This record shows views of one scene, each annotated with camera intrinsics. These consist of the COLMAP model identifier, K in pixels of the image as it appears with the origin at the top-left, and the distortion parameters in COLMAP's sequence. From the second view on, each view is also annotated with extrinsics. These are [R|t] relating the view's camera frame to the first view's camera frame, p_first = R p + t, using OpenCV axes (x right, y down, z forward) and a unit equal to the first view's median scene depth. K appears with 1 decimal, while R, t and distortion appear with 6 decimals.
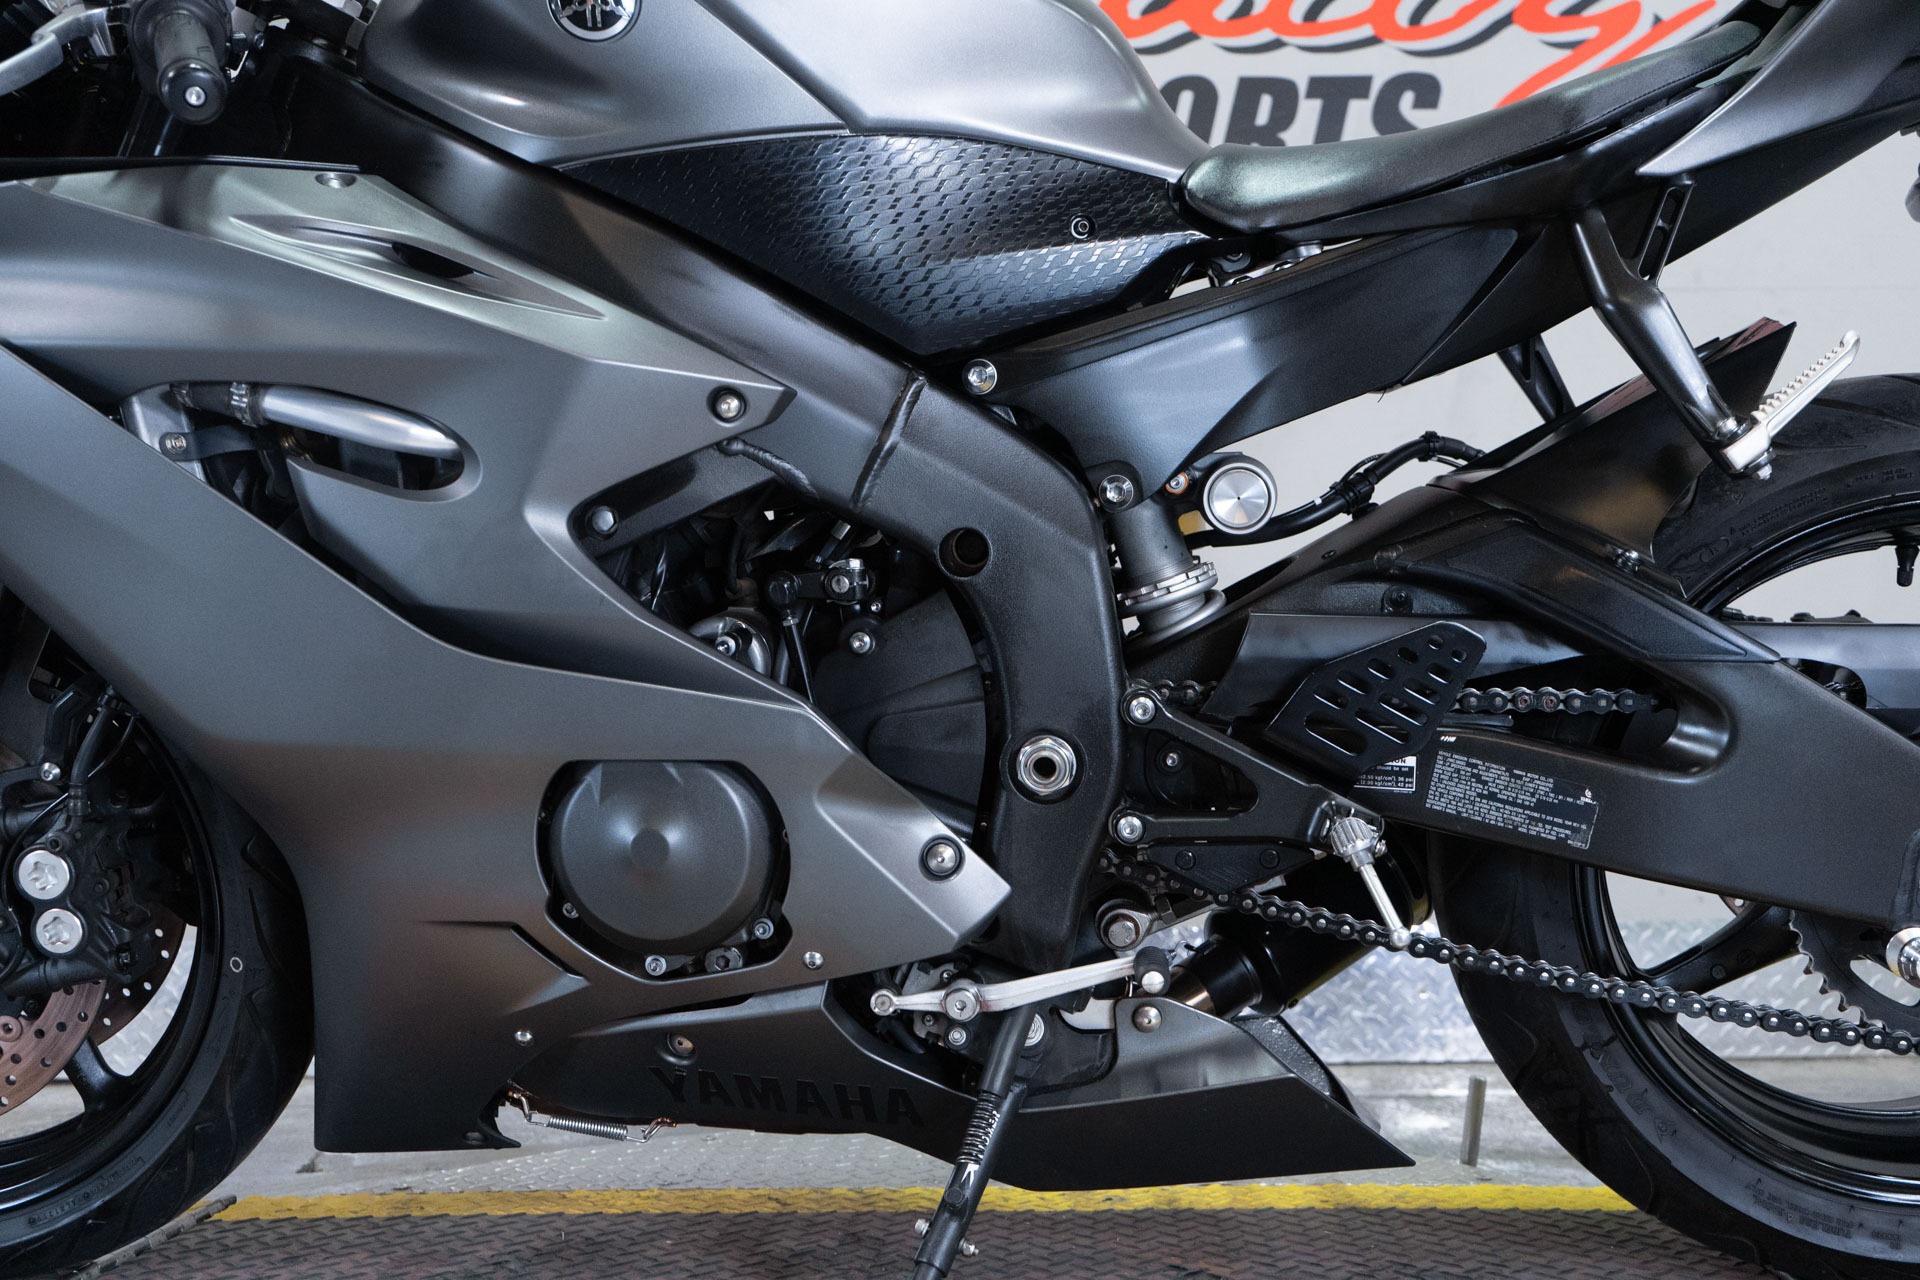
lens RADIAL K [[1862.8, 0, 943.1], [0, 1862.8, 625.8], [0, 0, 1]] dist [0.002487, 0.000000]
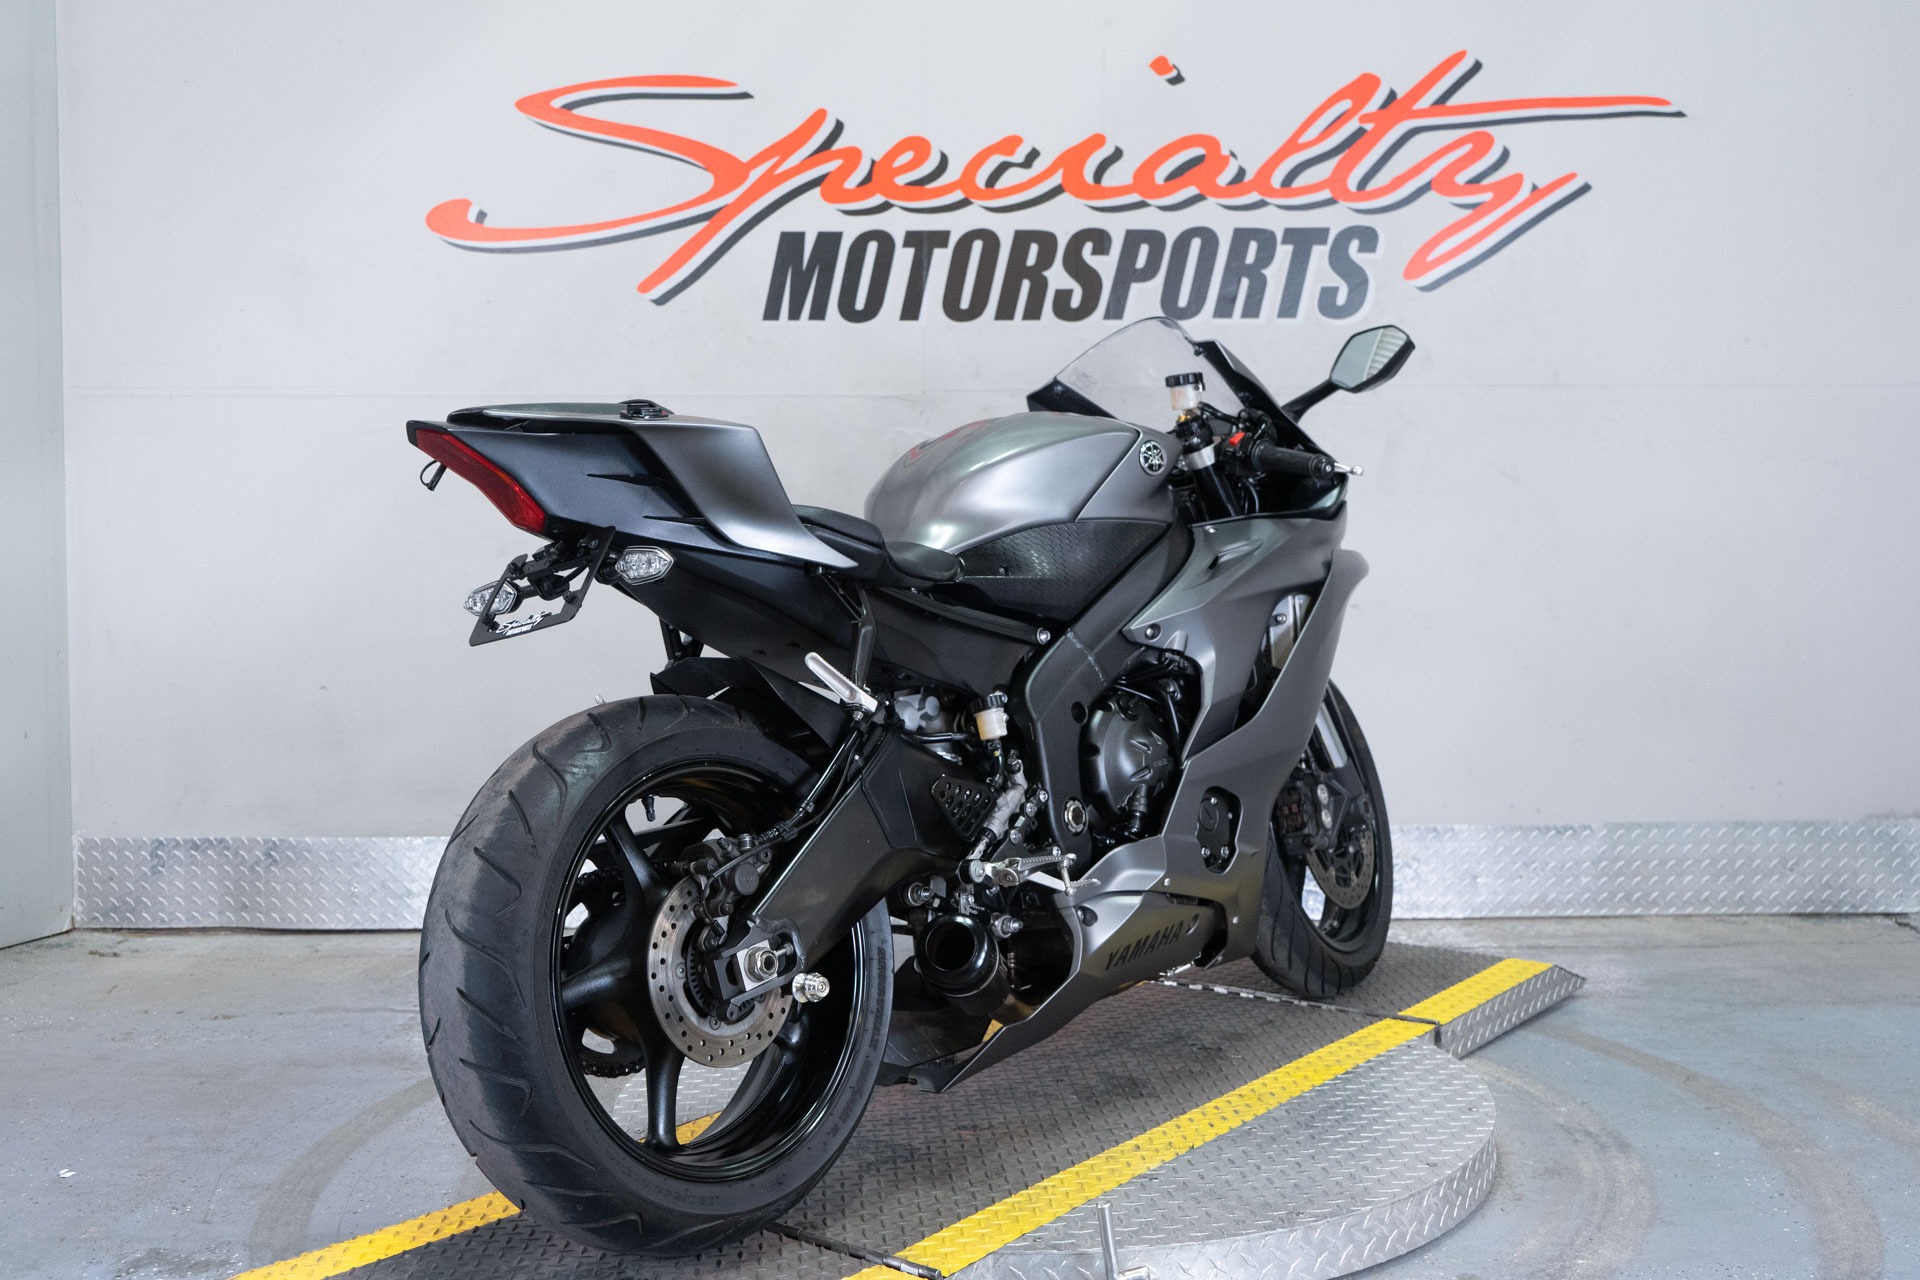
lens RADIAL K [[1931.3, 0, 968.6], [0, 1931.3, 626.6], [0, 0, 1]] dist [0.006234, 0.000000]
pose [[0.999774, -0.000218, 0.021279, -0.169464], [-0.002610, 0.991143, 0.132772, -0.463889], [-0.021119, -0.132797, 0.990918, -1.124258]]
